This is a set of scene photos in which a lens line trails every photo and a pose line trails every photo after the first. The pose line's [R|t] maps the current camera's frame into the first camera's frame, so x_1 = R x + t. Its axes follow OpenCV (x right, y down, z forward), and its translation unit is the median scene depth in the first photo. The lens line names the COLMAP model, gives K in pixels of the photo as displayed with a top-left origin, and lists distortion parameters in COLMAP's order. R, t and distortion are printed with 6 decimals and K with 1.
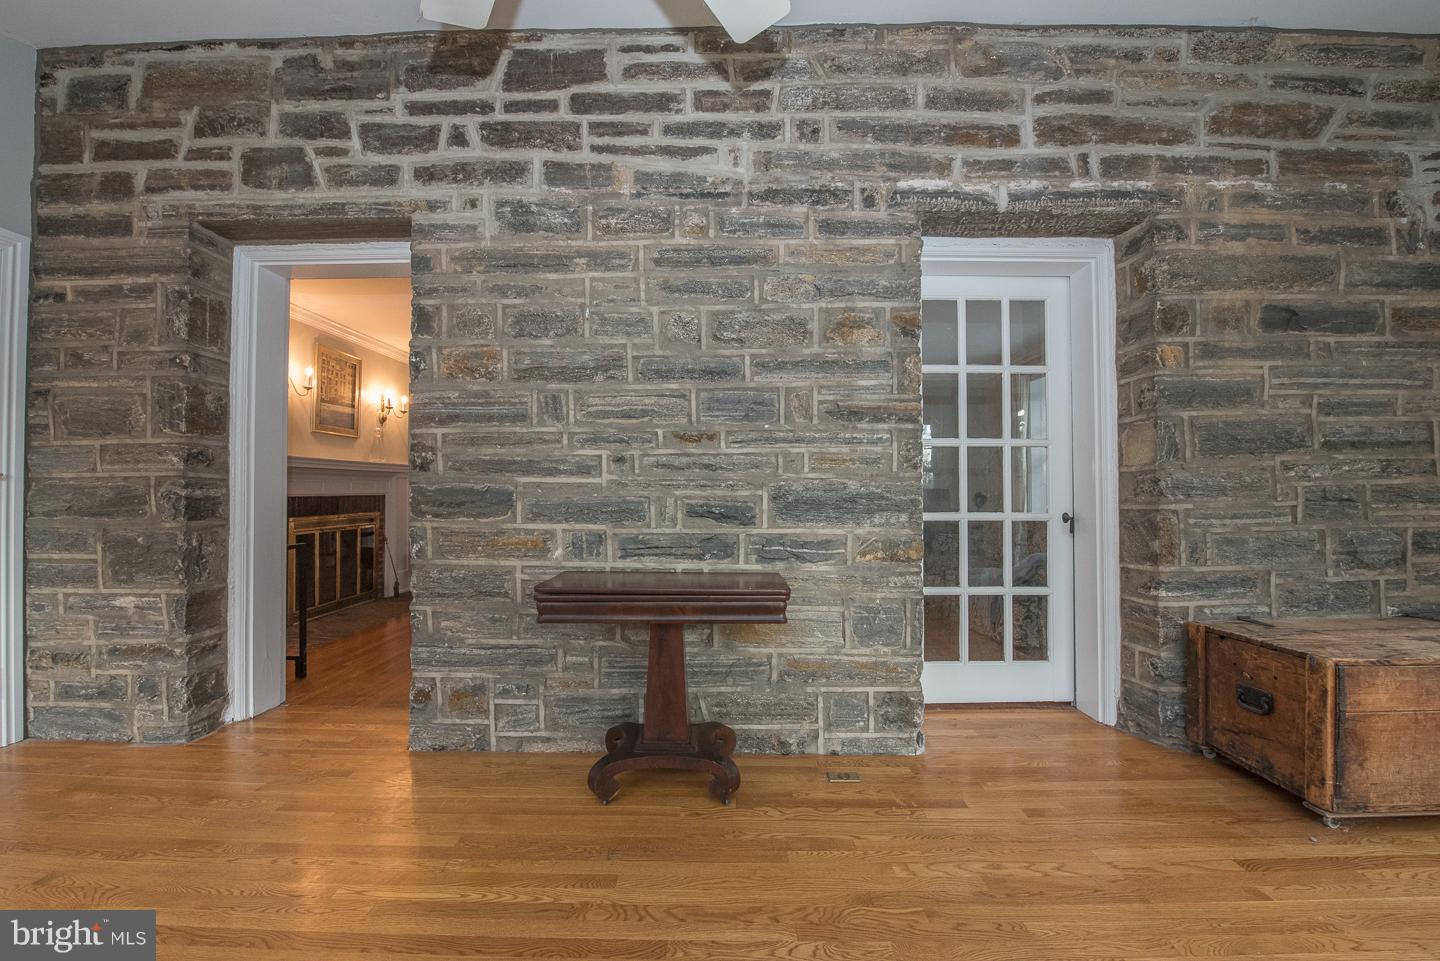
lens RADIAL K [[574.9, 0, 720.0], [0, 574.9, 480.5], [0, 0, 1]] dist [-0.019839, -0.000436]
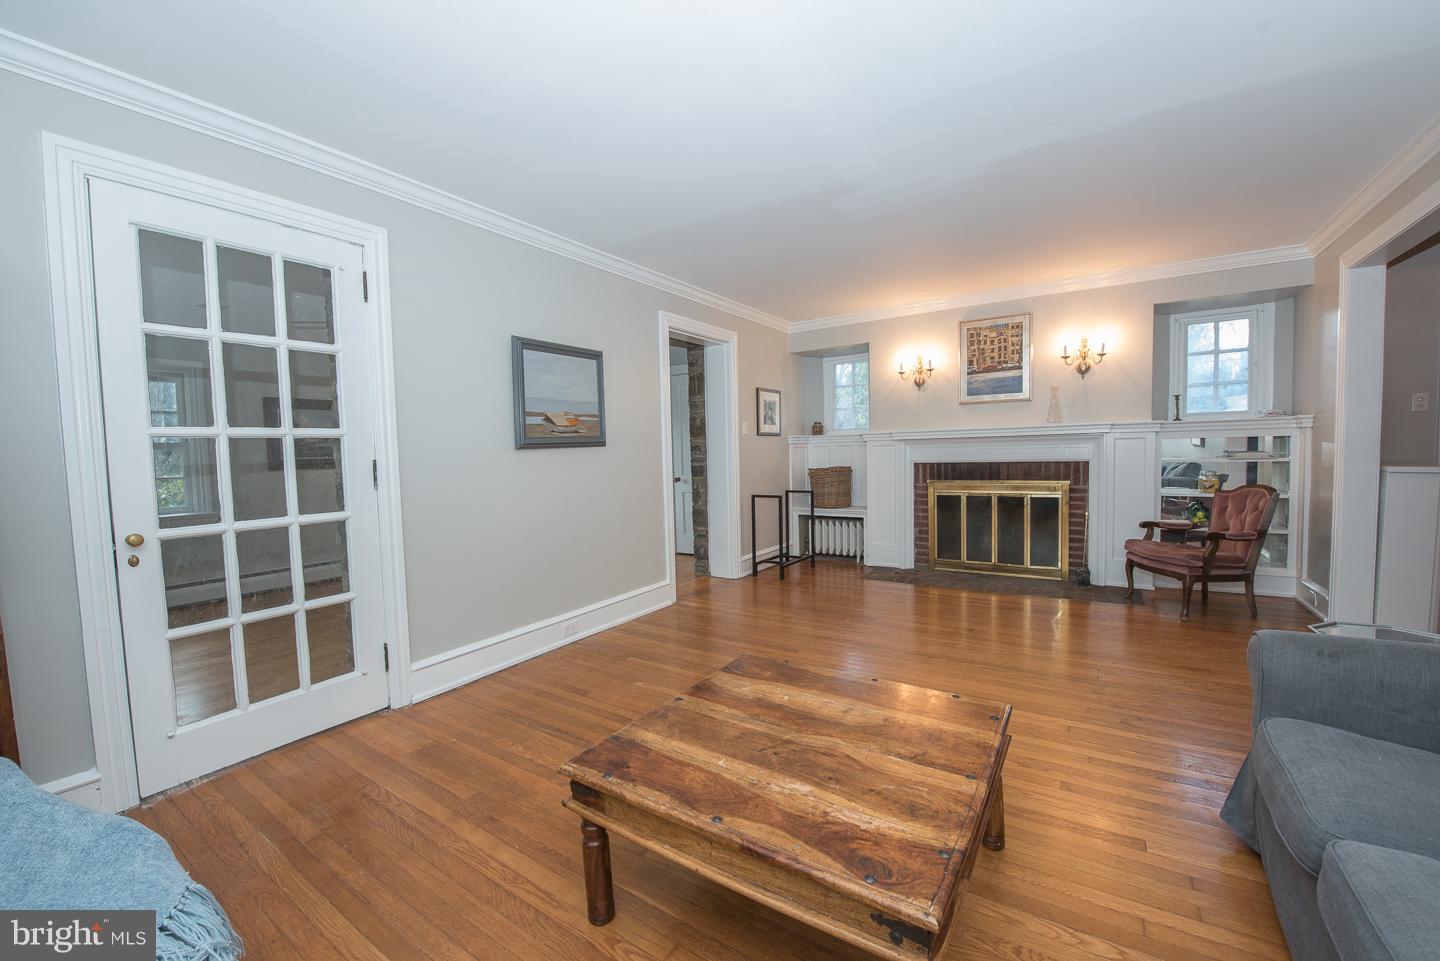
lens RADIAL K [[574.9, 0, 720.0], [0, 574.9, 480.5], [0, 0, 1]] dist [-0.019839, -0.000436]
pose [[-0.551371, 0.061144, -0.832016, 0.489766], [0.040845, 0.998093, 0.046282, -0.008612], [0.833259, -0.008465, -0.552817, 1.261448]]
